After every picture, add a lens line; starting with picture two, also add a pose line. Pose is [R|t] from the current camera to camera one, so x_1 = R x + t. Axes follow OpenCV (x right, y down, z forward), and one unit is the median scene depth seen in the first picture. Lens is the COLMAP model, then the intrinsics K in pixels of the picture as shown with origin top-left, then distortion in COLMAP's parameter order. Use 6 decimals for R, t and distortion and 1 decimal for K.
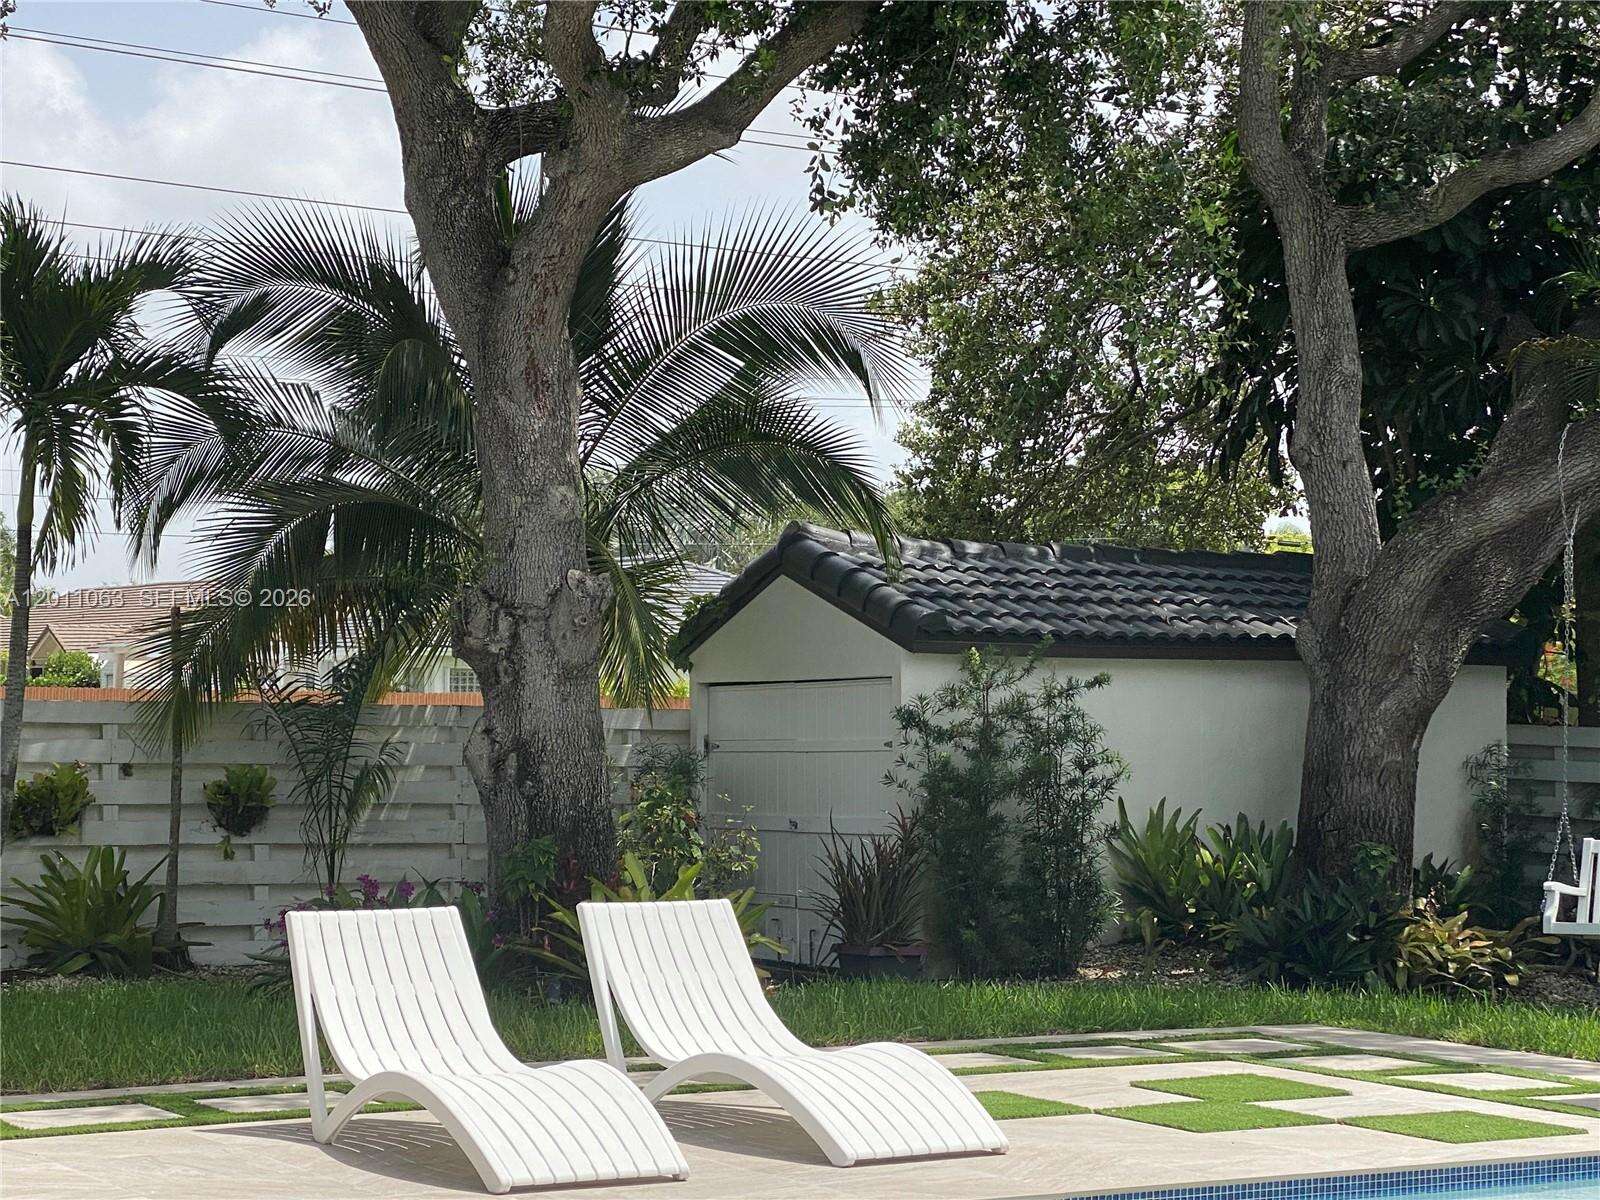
lens RADIAL K [[3142.0, 0, 792.1], [0, 3142.0, 576.4], [0, 0, 1]] dist [0.127655, 0.159746]
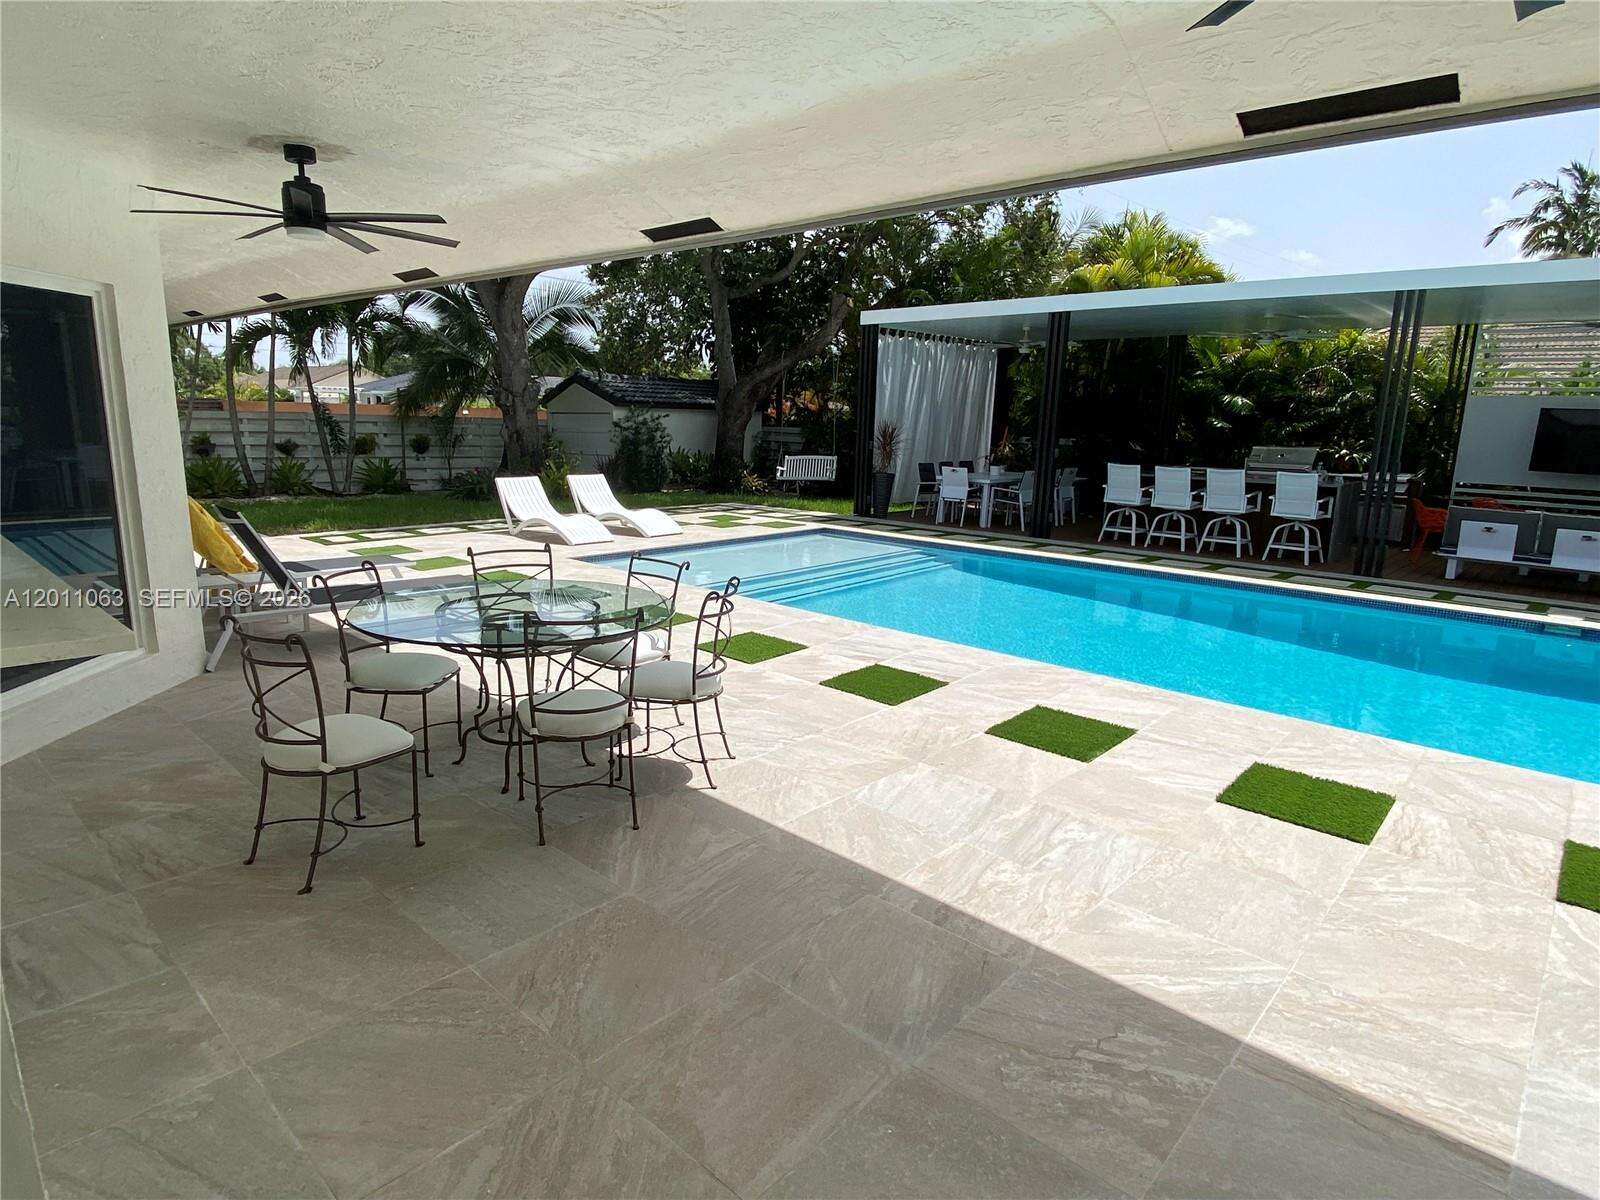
lens RADIAL K [[889.4, 0, 791.8], [0, 889.4, 601.2], [0, 0, 1]] dist [0.066985, -0.066752]
pose [[0.953684, -0.050475, 0.296546, -0.089082], [-0.024359, 0.969625, 0.243380, -0.015126], [-0.299823, -0.239331, 0.923486, -0.108321]]
